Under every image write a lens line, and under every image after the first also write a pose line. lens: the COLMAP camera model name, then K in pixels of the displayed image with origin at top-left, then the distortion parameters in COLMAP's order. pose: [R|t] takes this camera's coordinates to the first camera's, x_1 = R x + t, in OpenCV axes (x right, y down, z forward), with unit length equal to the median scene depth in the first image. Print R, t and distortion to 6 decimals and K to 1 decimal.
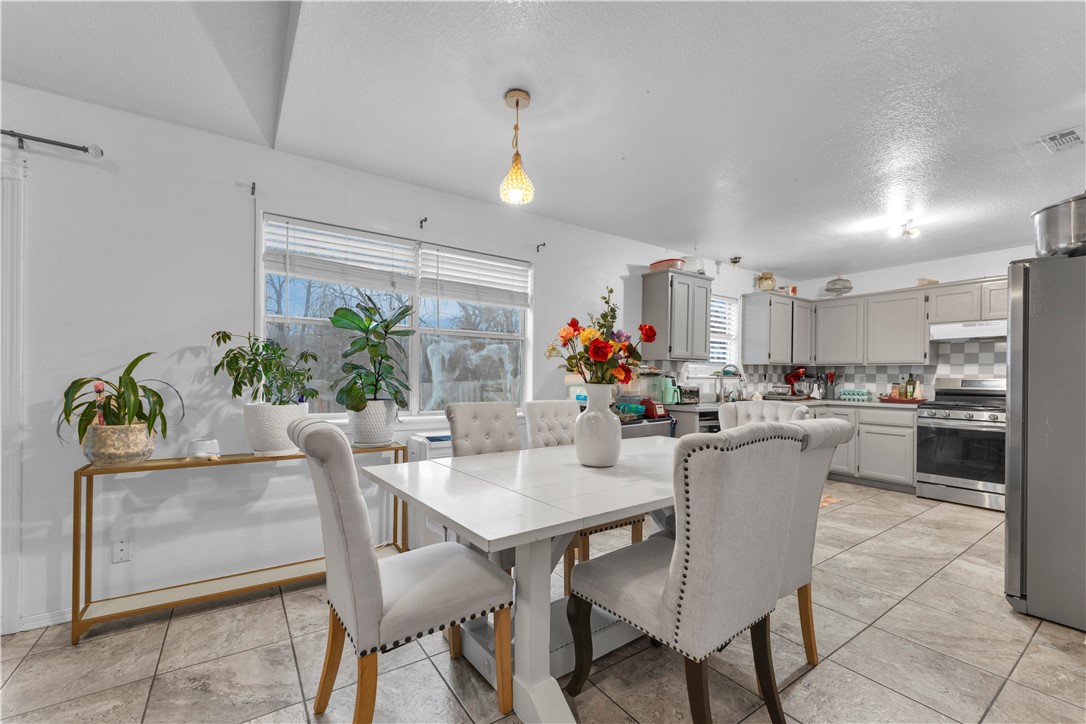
lens RADIAL K [[443.4, 0, 540.2], [0, 443.4, 377.3], [0, 0, 1]] dist [-0.003071, 0.000060]
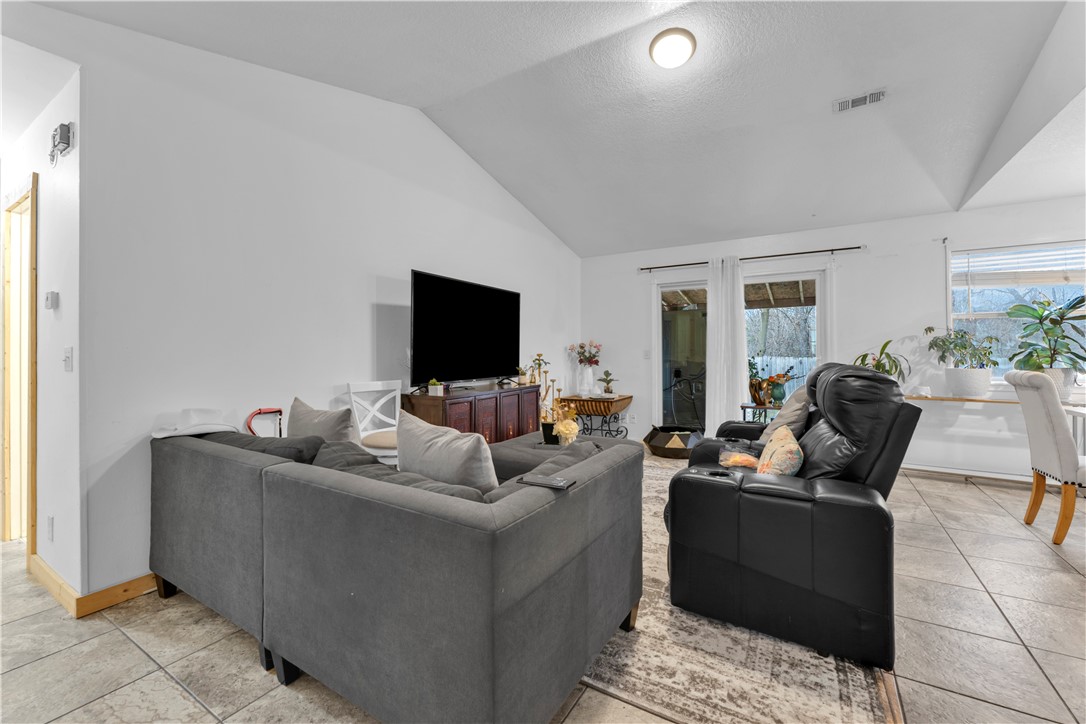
lens RADIAL K [[443.4, 0, 546.8], [0, 443.4, 346.4], [0, 0, 1]] dist [-0.003071, 0.000060]
pose [[0.402684, -0.015530, -0.915207, 0.137312], [0.012666, 0.999855, -0.011394, -0.011368], [0.915251, -0.007004, 0.402823, -0.535351]]
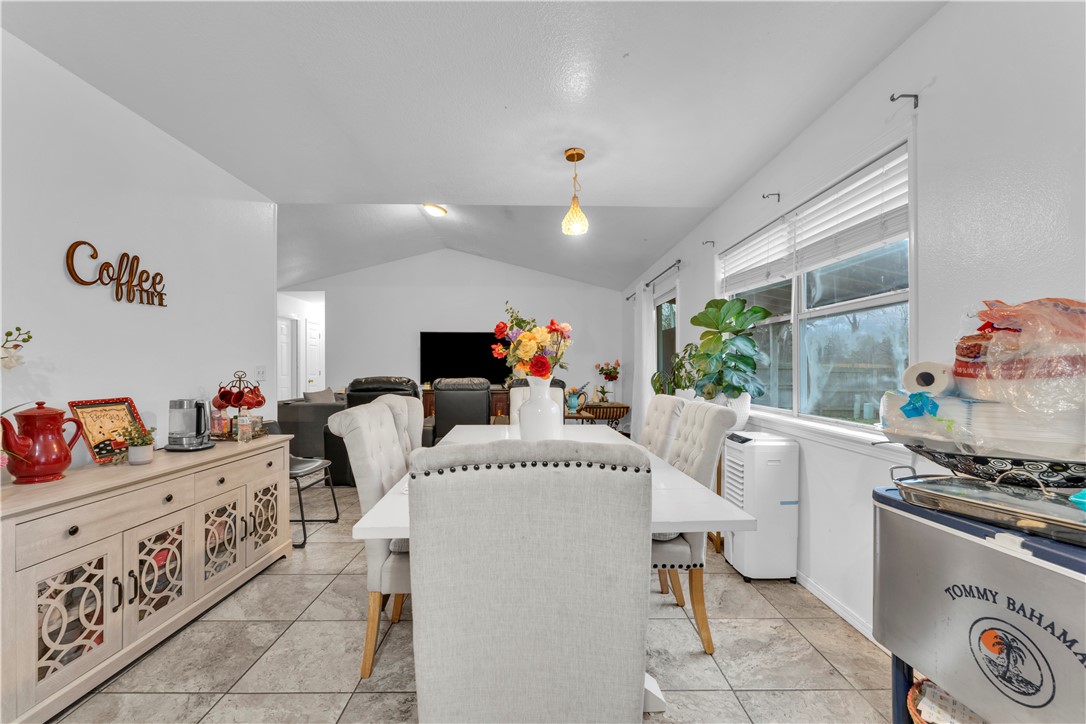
lens RADIAL K [[443.4, 0, 540.2], [0, 443.4, 367.6], [0, 0, 1]] dist [-0.003071, 0.000060]
pose [[-0.552610, -0.011343, -0.833363, 0.453299], [-0.003443, 0.999930, -0.011328, 0.003700], [0.833433, -0.003391, -0.552610, 0.696104]]
